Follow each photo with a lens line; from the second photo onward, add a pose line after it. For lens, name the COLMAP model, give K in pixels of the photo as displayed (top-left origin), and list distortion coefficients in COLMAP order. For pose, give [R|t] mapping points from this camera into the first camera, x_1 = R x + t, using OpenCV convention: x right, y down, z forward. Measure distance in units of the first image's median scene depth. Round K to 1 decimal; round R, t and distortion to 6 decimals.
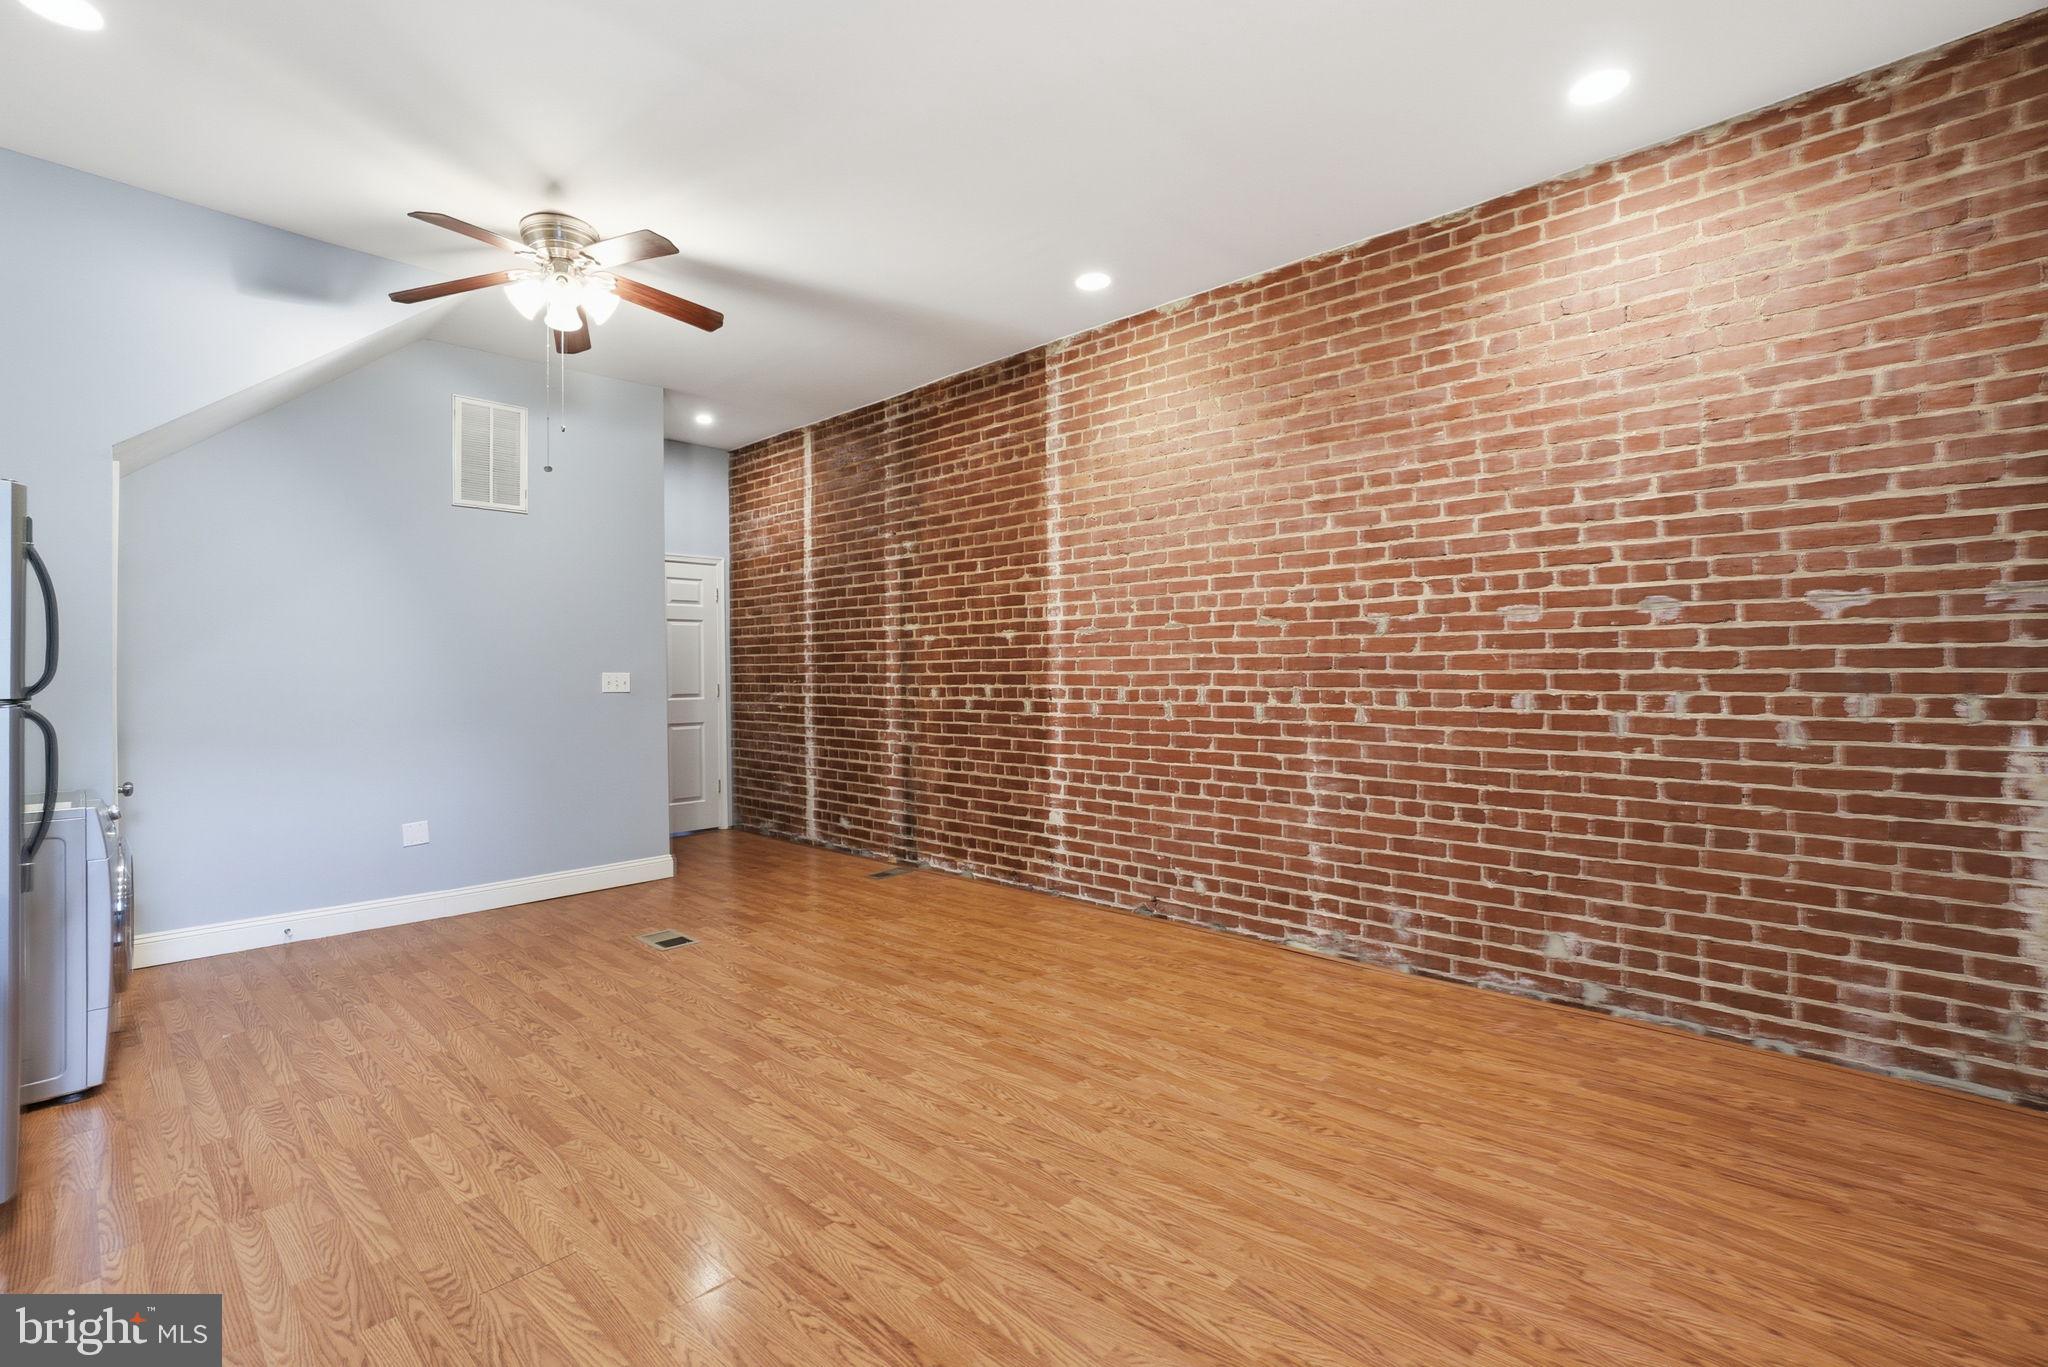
lens RADIAL K [[931.6, 0, 1012.0], [0, 931.6, 678.3], [0, 0, 1]] dist [-0.047811, 0.026132]
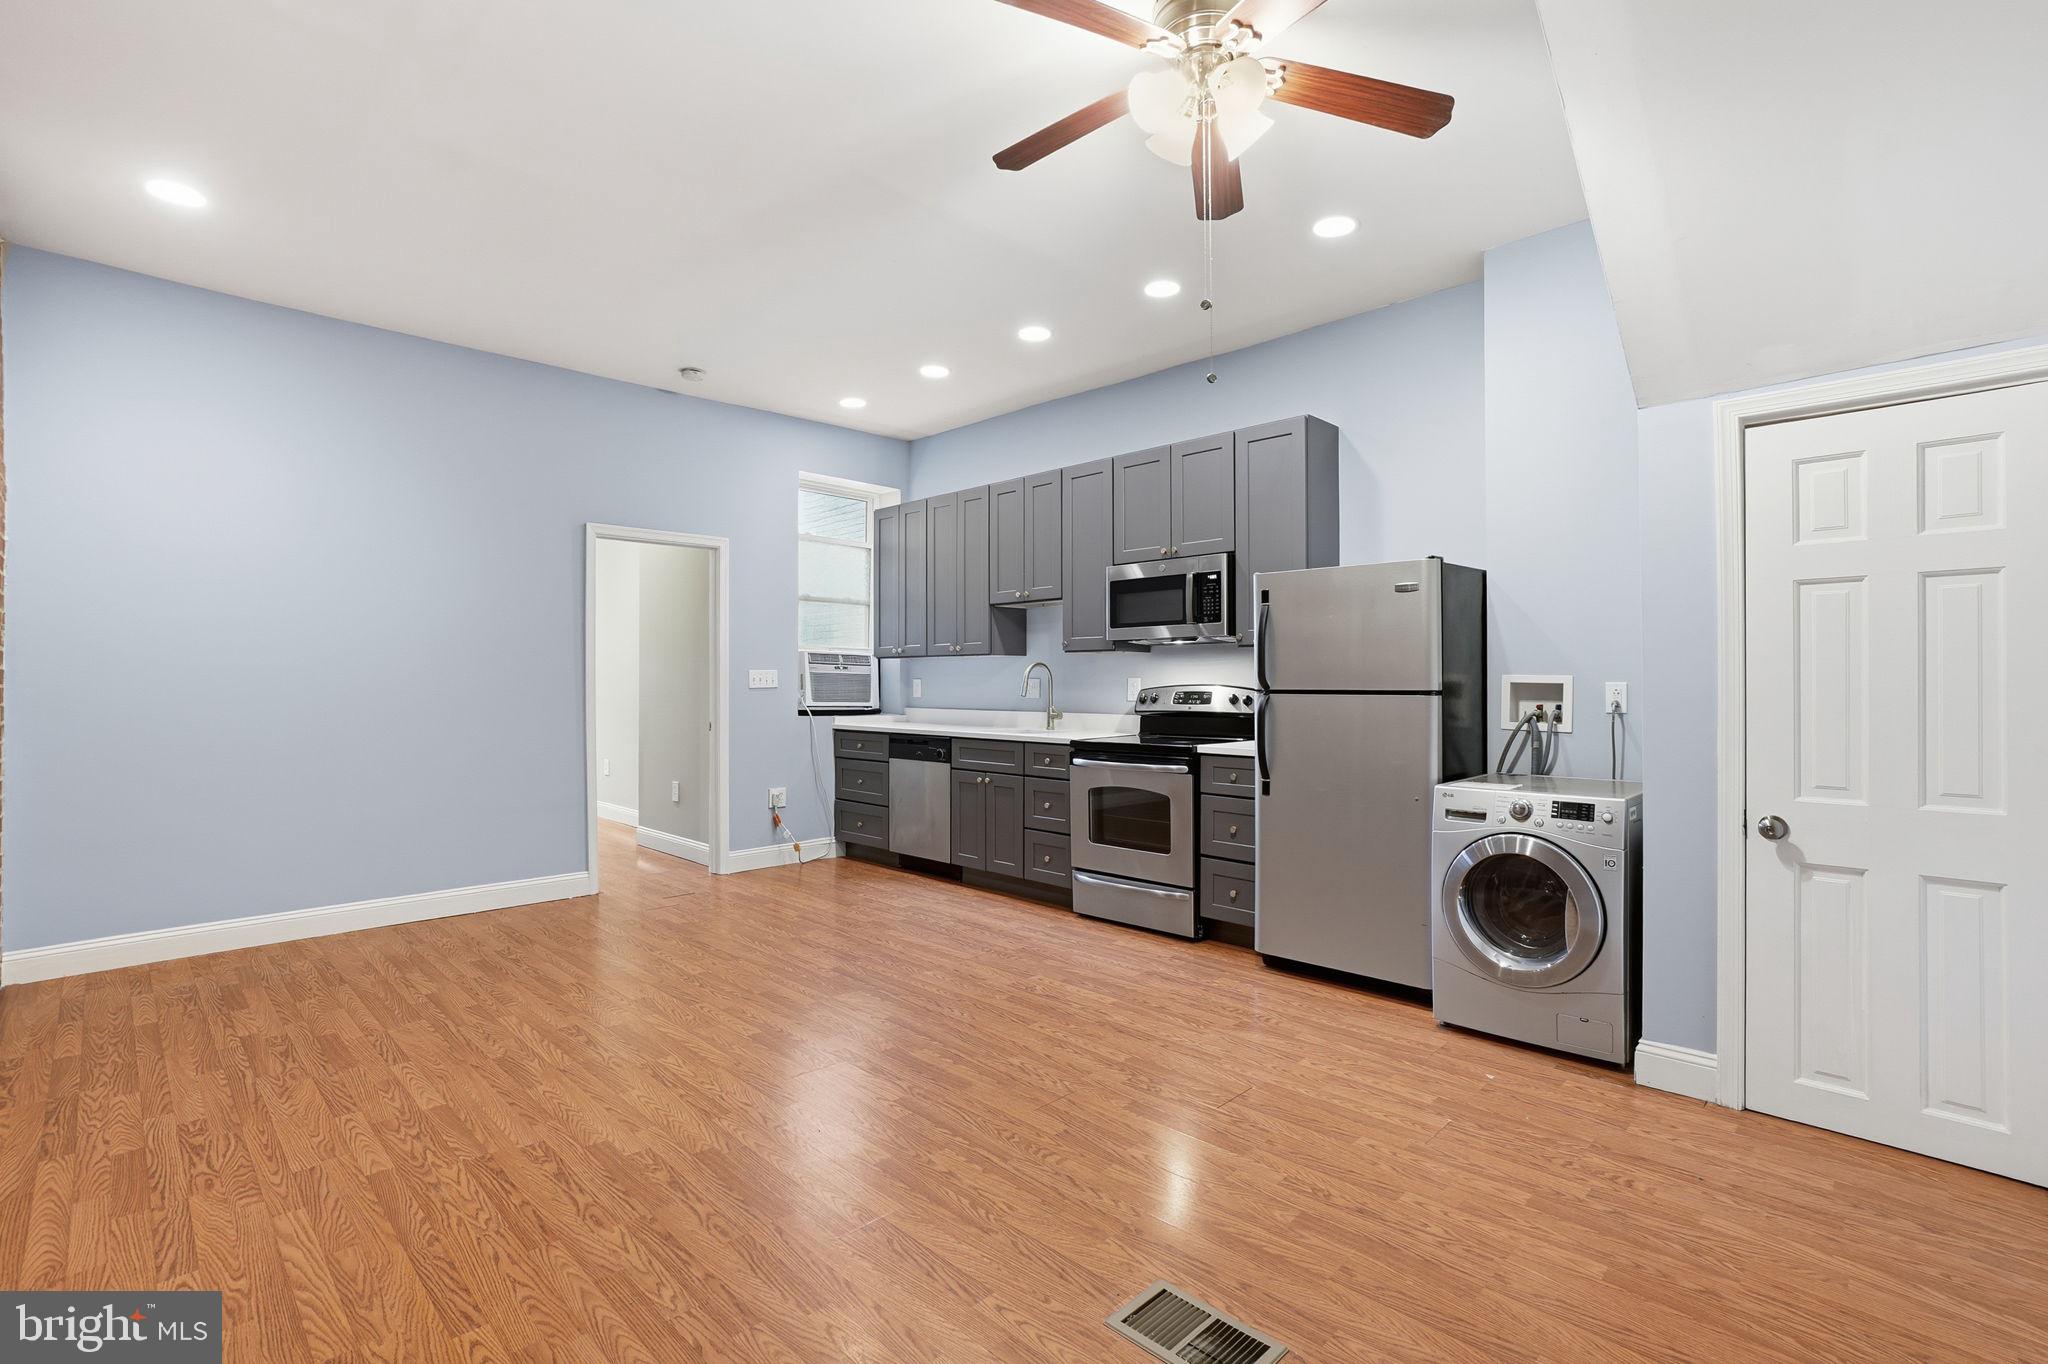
lens RADIAL K [[931.6, 0, 1012.0], [0, 931.6, 676.8], [0, 0, 1]] dist [-0.047811, 0.026132]
pose [[-0.999430, 0.009683, 0.032329, -0.315703], [0.009860, 0.999937, 0.005341, -0.009279], [-0.032275, 0.005657, -0.999463, 1.430117]]
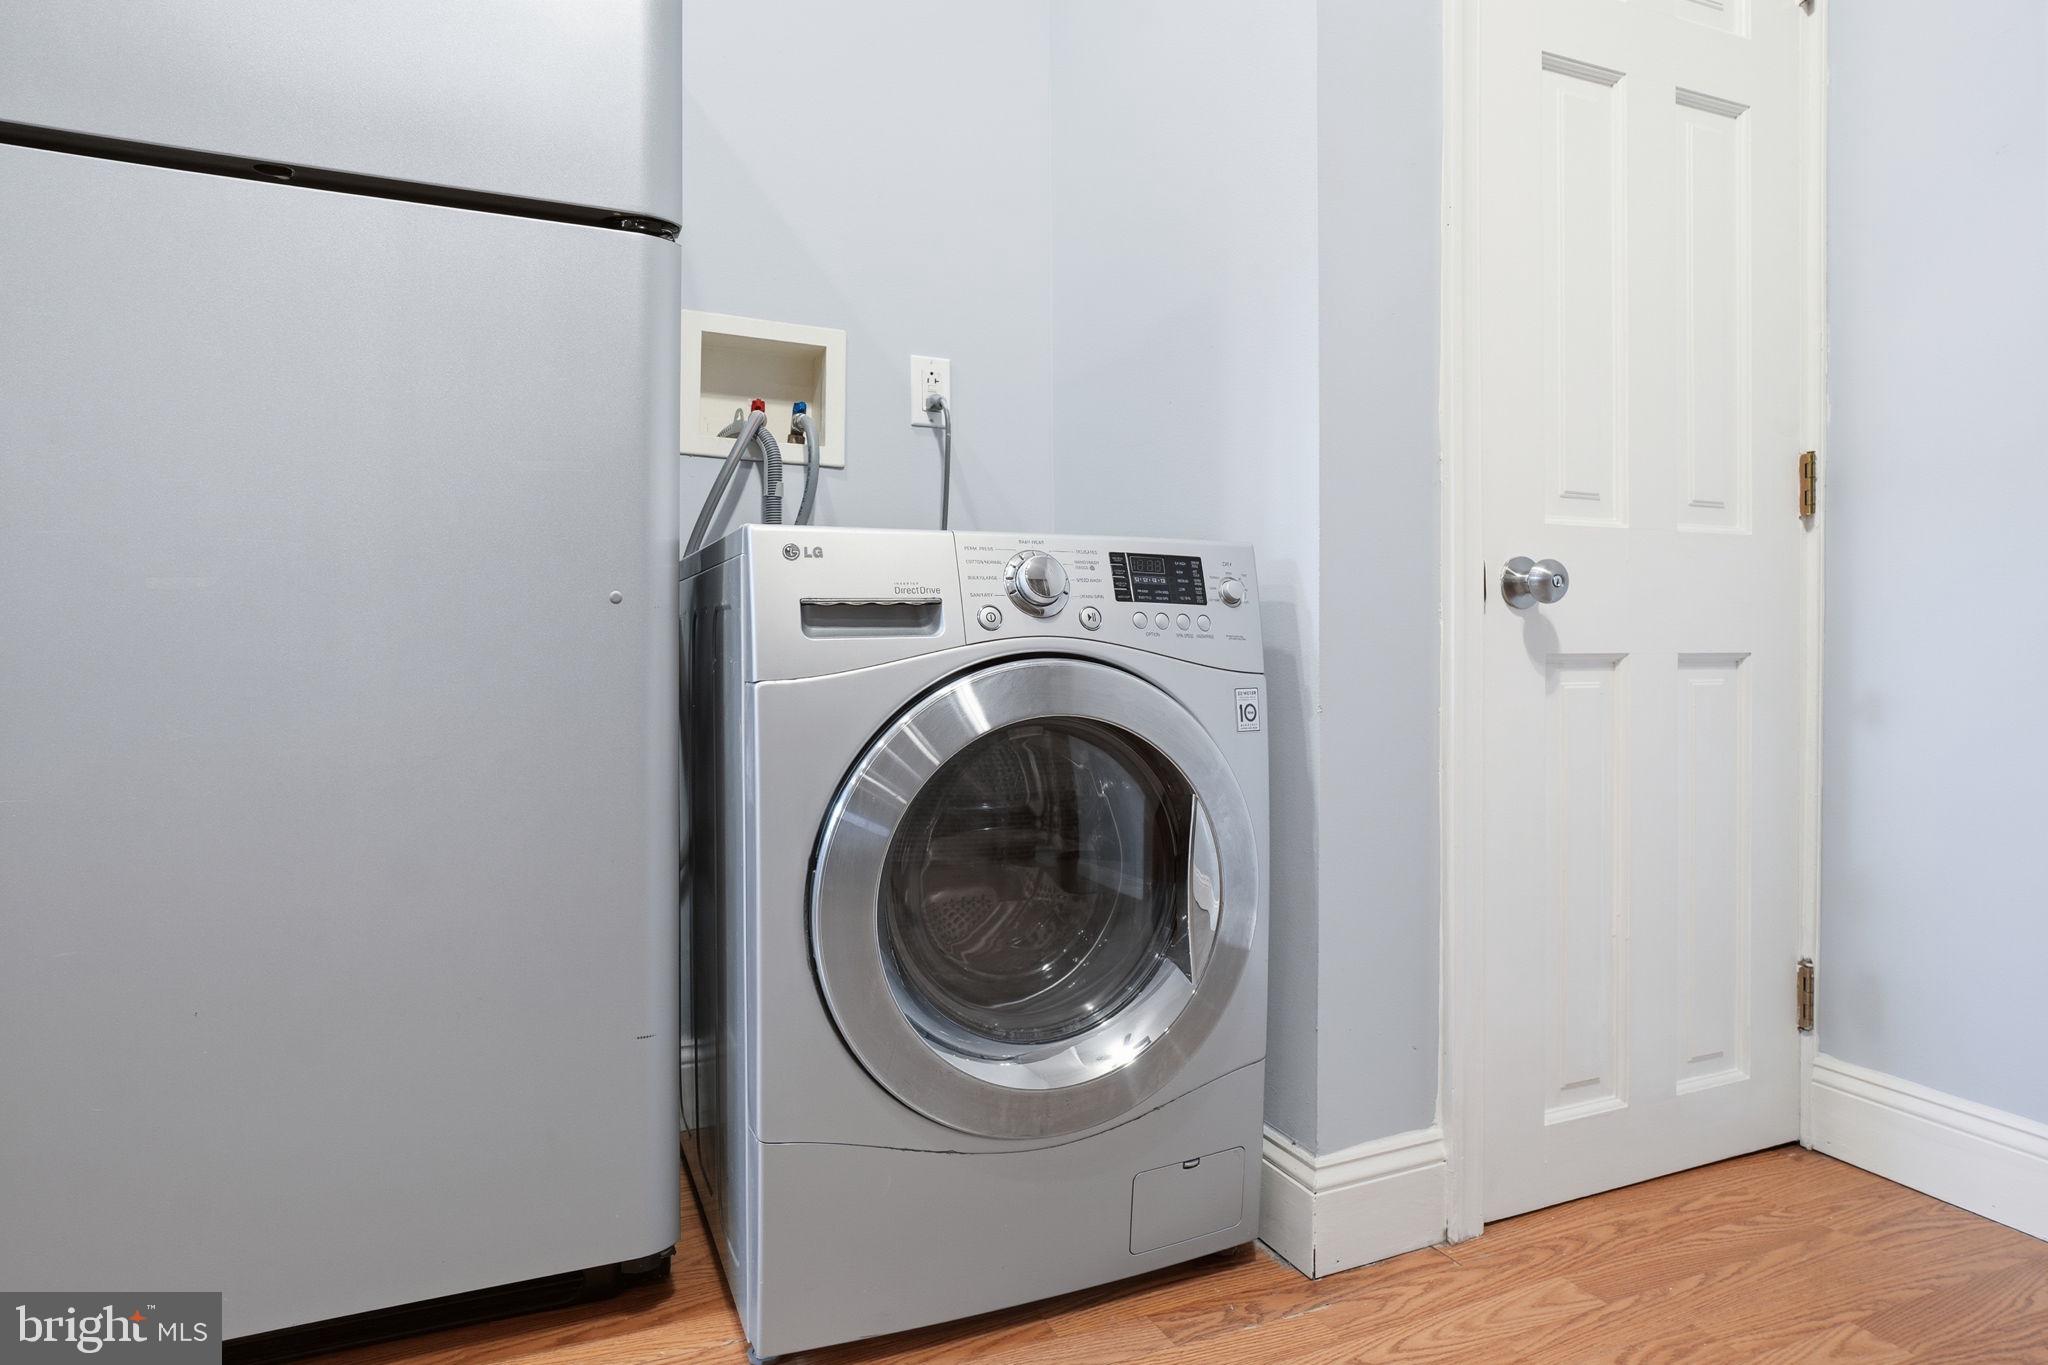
lens RADIAL K [[1164.4, 0, 1024.0], [0, 1164.4, 682.5], [0, 0, 1]] dist [-0.001292, -0.000479]
pose [[-0.382399, 0.023707, -0.923693, -0.419607], [-0.002412, 0.999642, 0.026655, 0.120287], [0.923994, 0.012421, -0.382205, 0.803960]]
